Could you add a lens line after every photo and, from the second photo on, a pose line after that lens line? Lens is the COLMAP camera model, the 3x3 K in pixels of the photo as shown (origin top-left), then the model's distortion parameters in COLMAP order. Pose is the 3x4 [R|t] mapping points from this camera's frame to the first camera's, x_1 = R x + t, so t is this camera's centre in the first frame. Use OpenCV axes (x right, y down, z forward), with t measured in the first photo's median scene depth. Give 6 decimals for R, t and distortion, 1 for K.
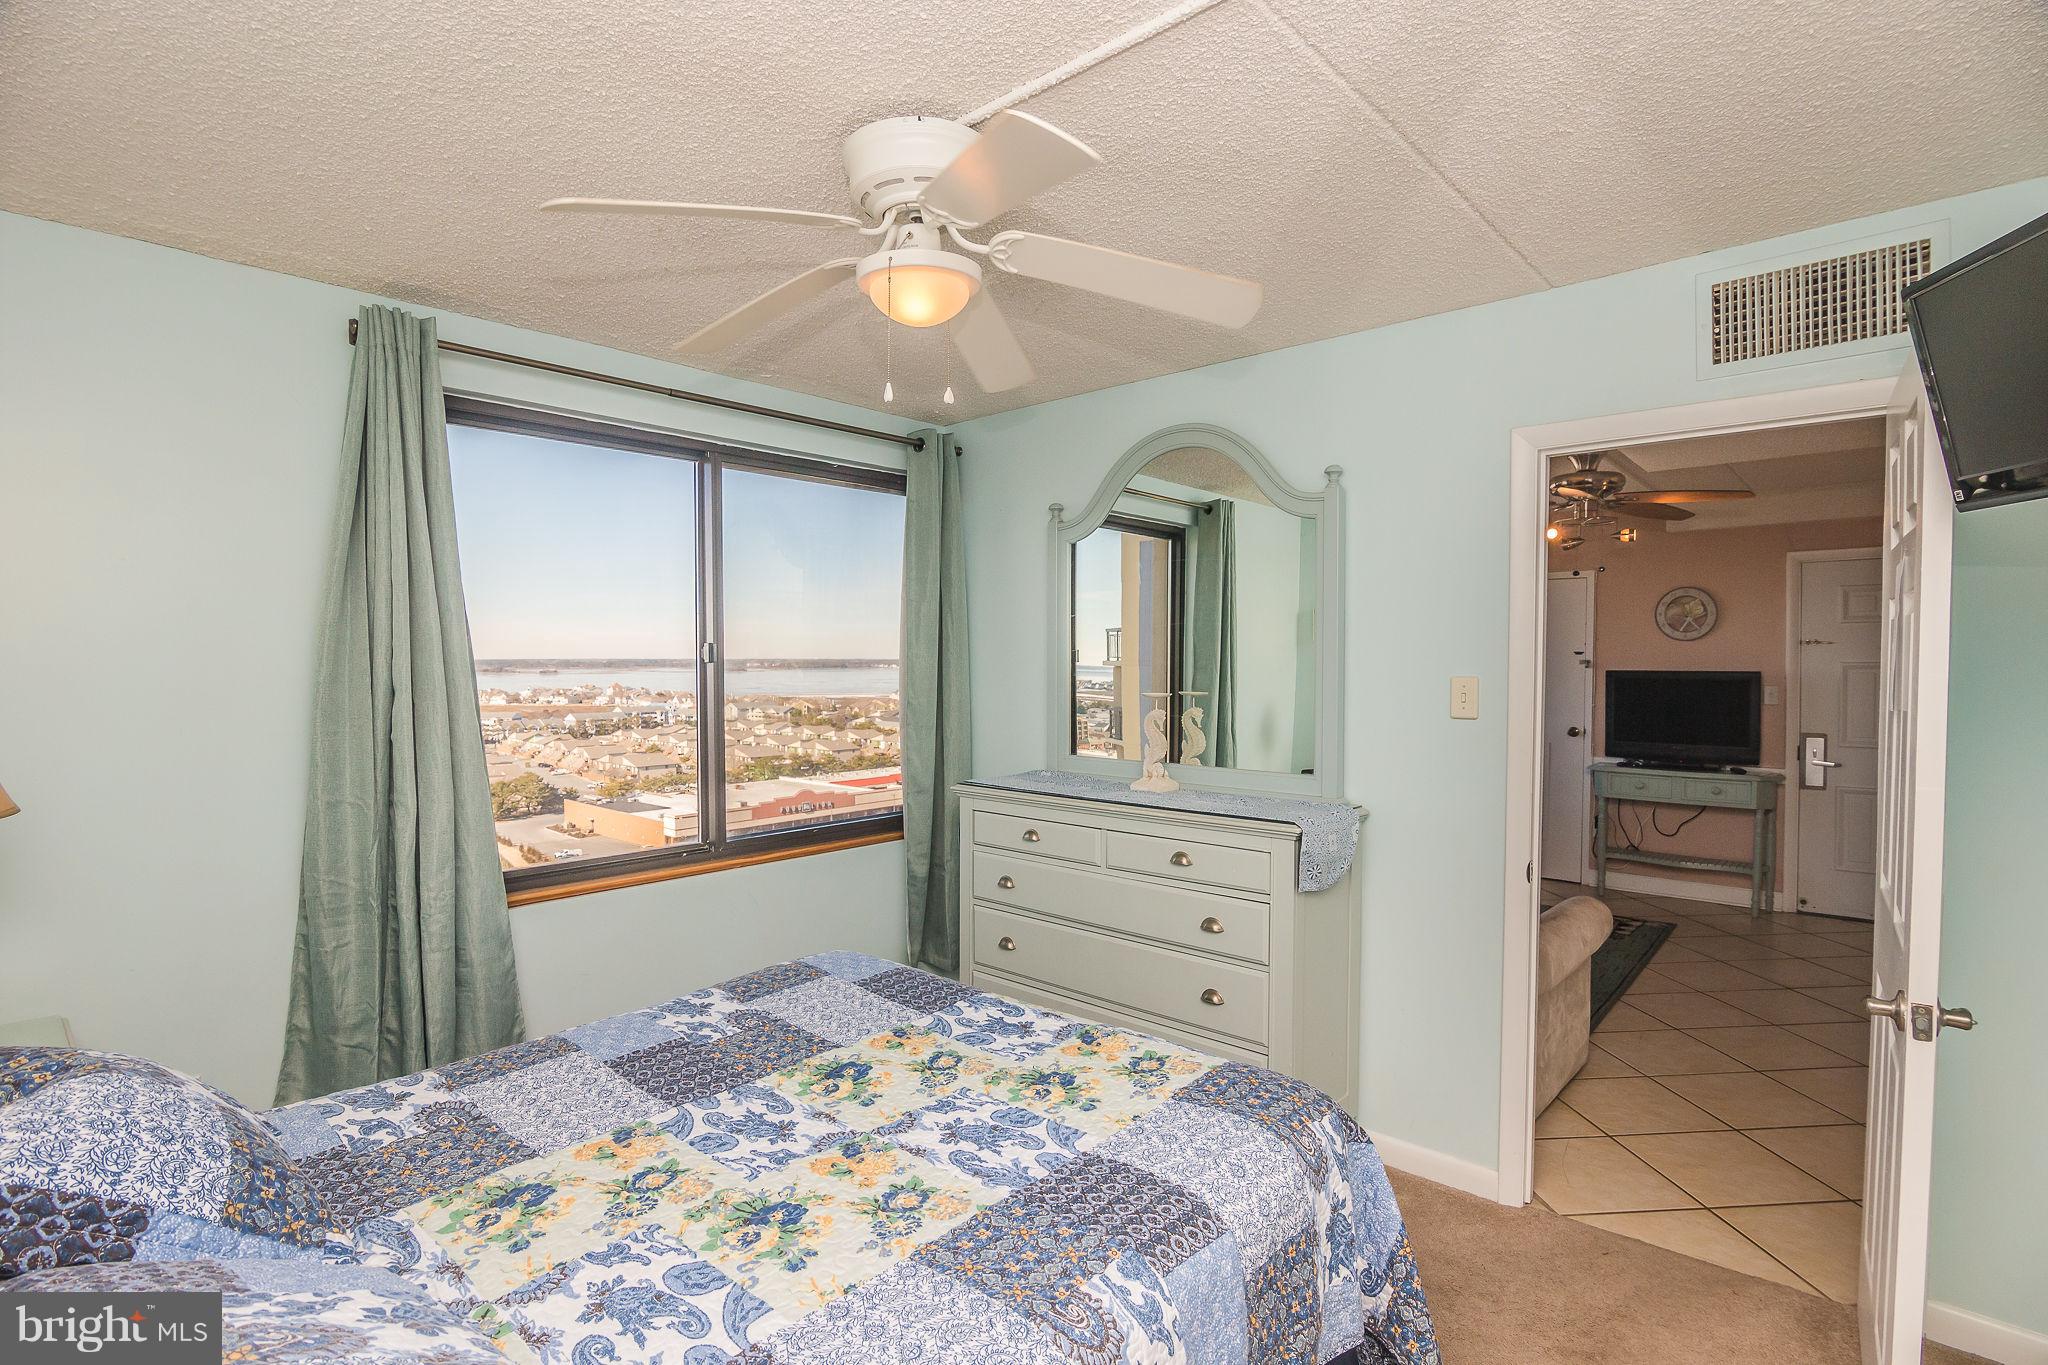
lens RADIAL K [[998.7, 0, 1021.8], [0, 998.7, 680.0], [0, 0, 1]] dist [-0.018785, -0.000701]
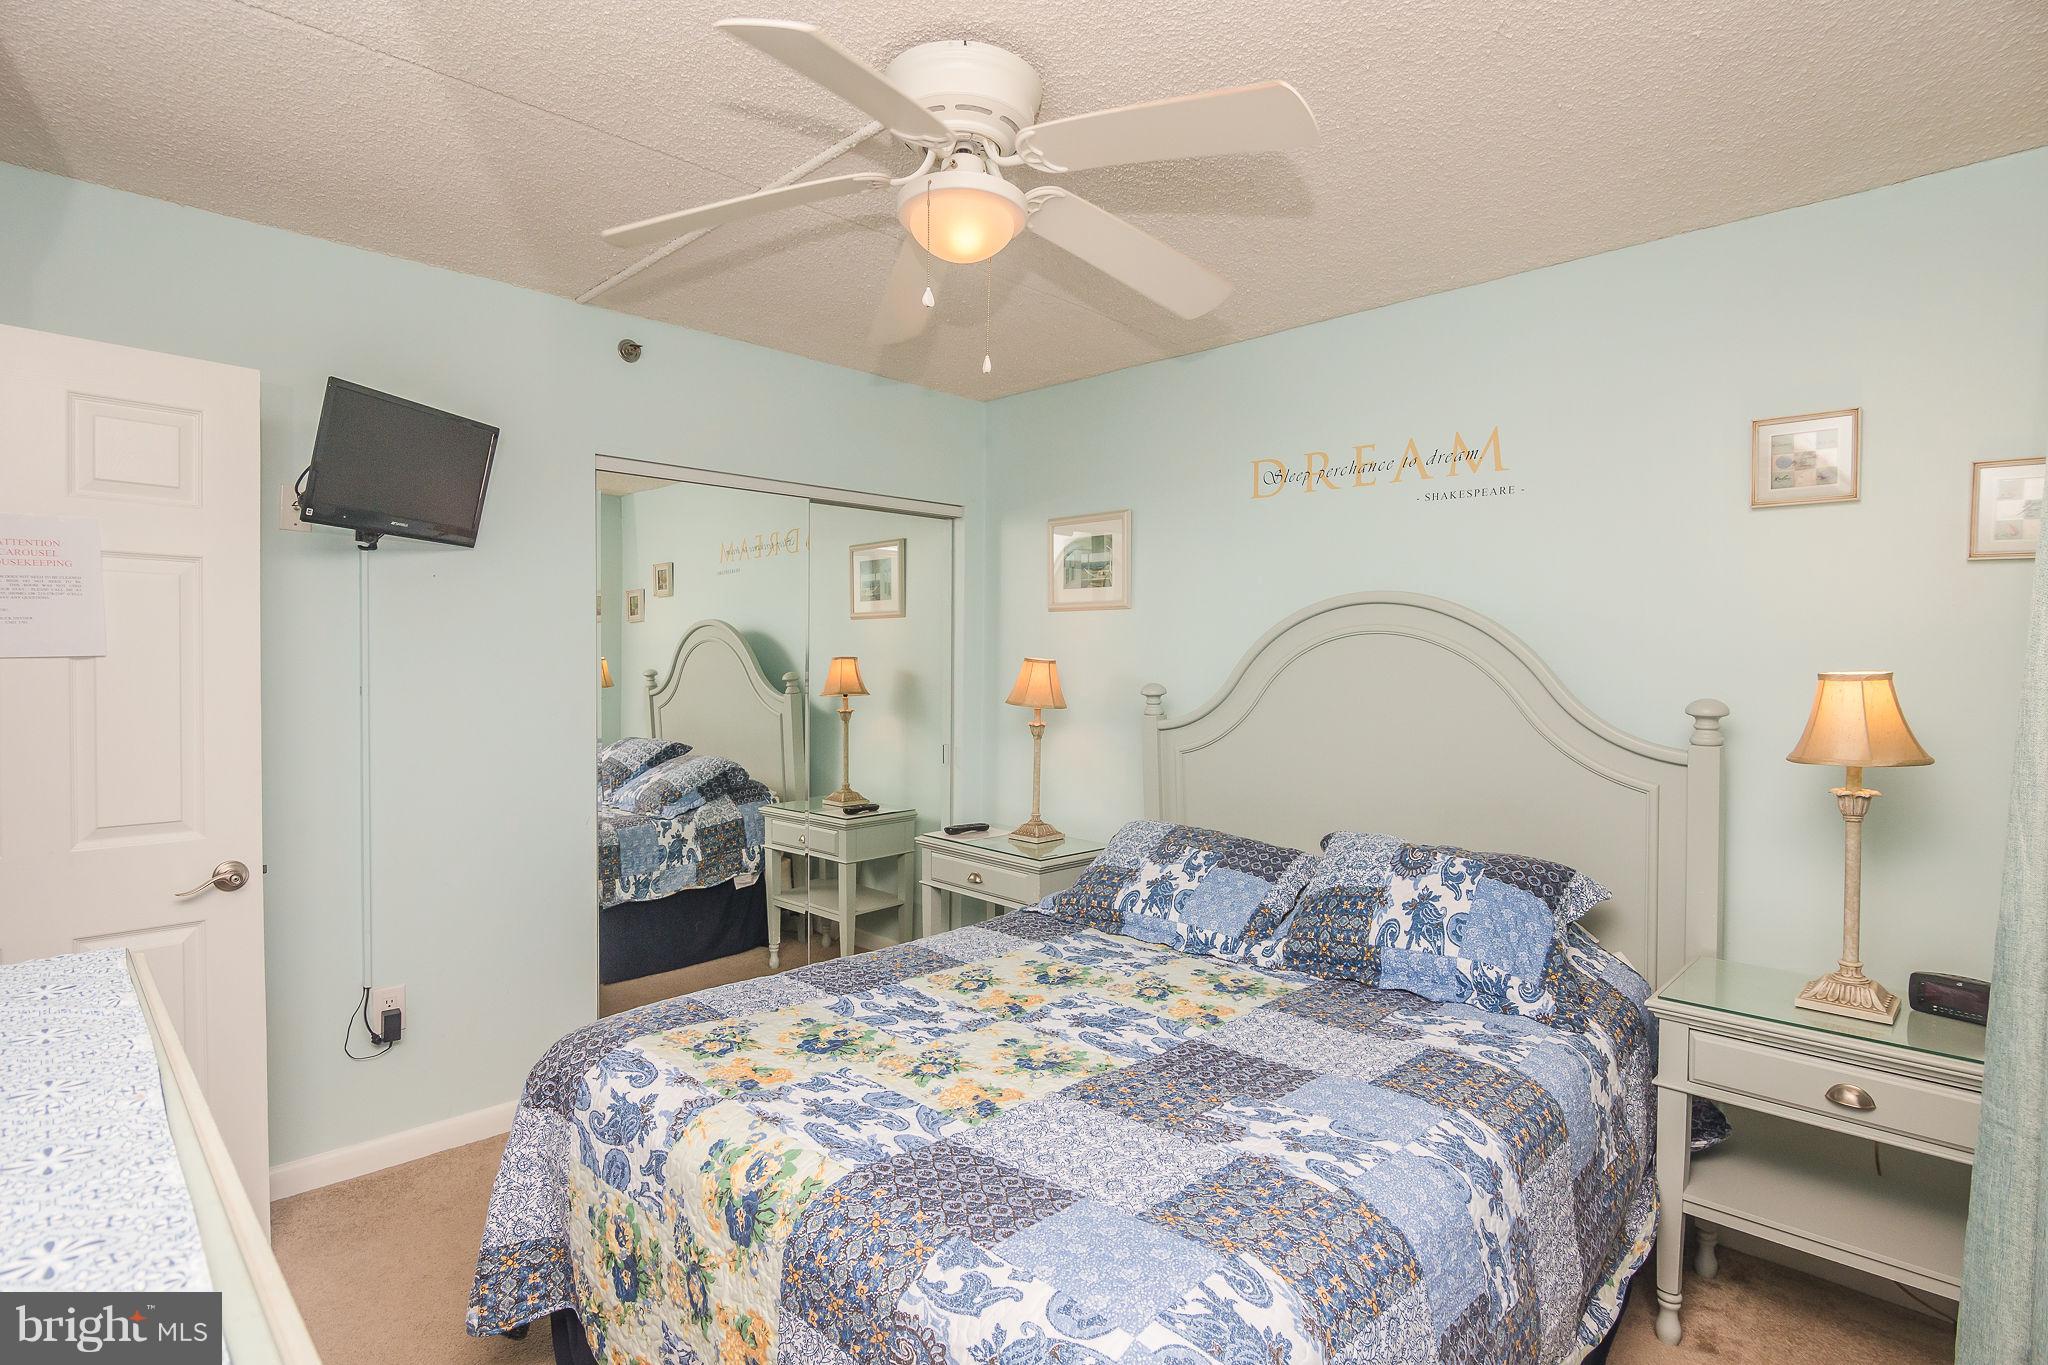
lens RADIAL K [[1024.3, 0, 1021.9], [0, 1024.3, 680.8], [0, 0, 1]] dist [-0.016734, -0.000541]
pose [[-0.998990, -0.006984, 0.044397, -0.203928], [-0.004528, 0.998466, 0.055181, -0.006856], [-0.044714, 0.054924, -0.997489, 1.973345]]
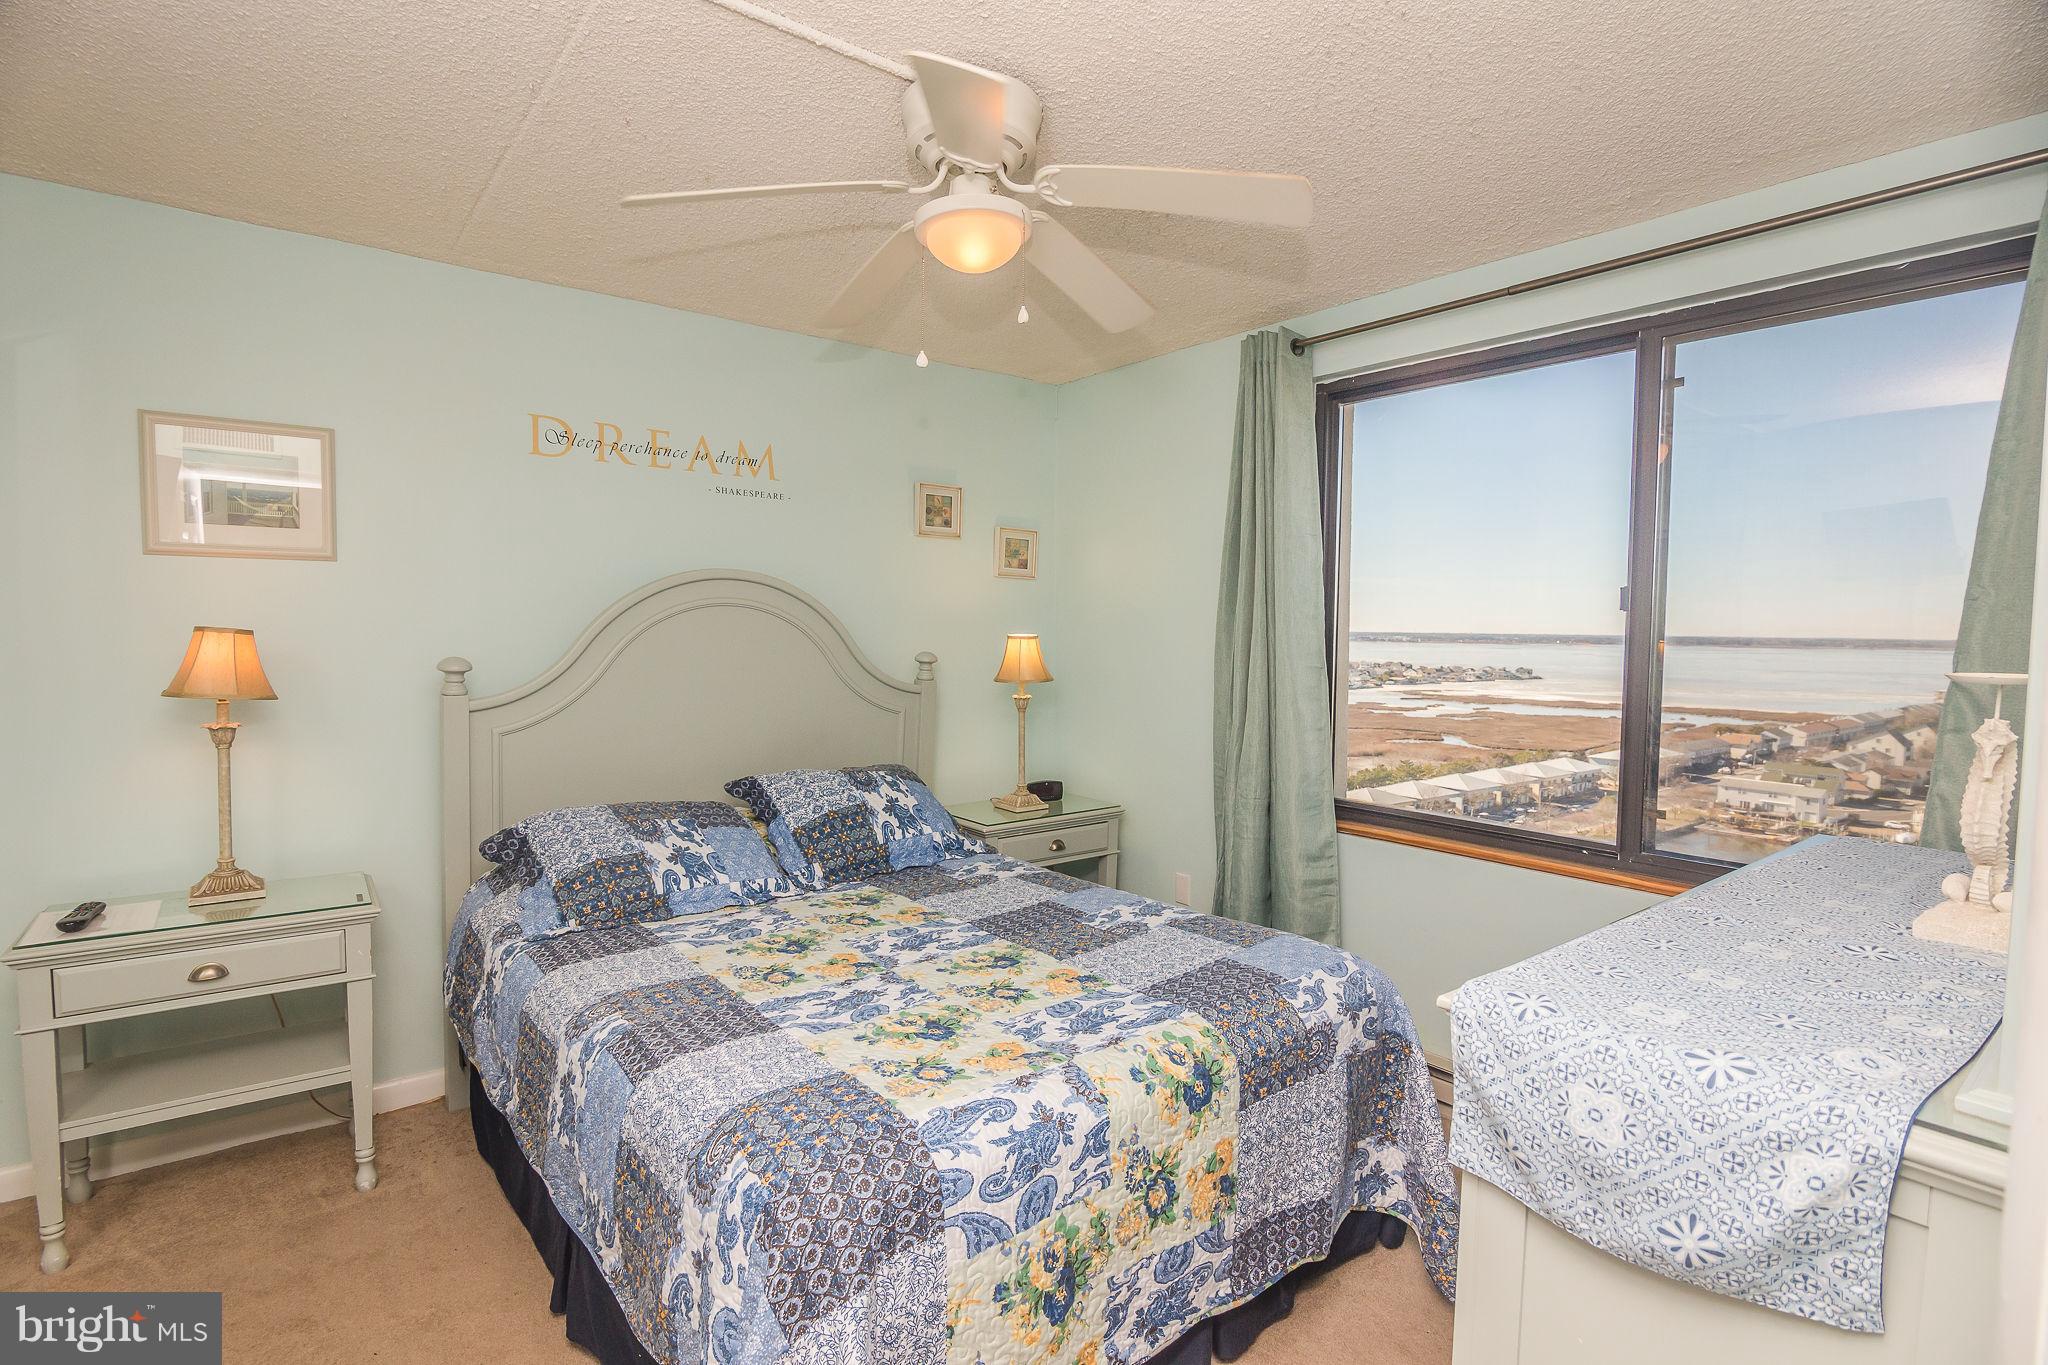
lens RADIAL K [[998.7, 0, 1021.8], [0, 998.7, 680.0], [0, 0, 1]] dist [-0.018785, -0.000701]
pose [[-0.164490, 0.051456, -0.985036, 0.935798], [-0.038291, 0.997553, 0.058504, 0.012086], [0.985635, 0.047341, -0.162117, 1.225765]]
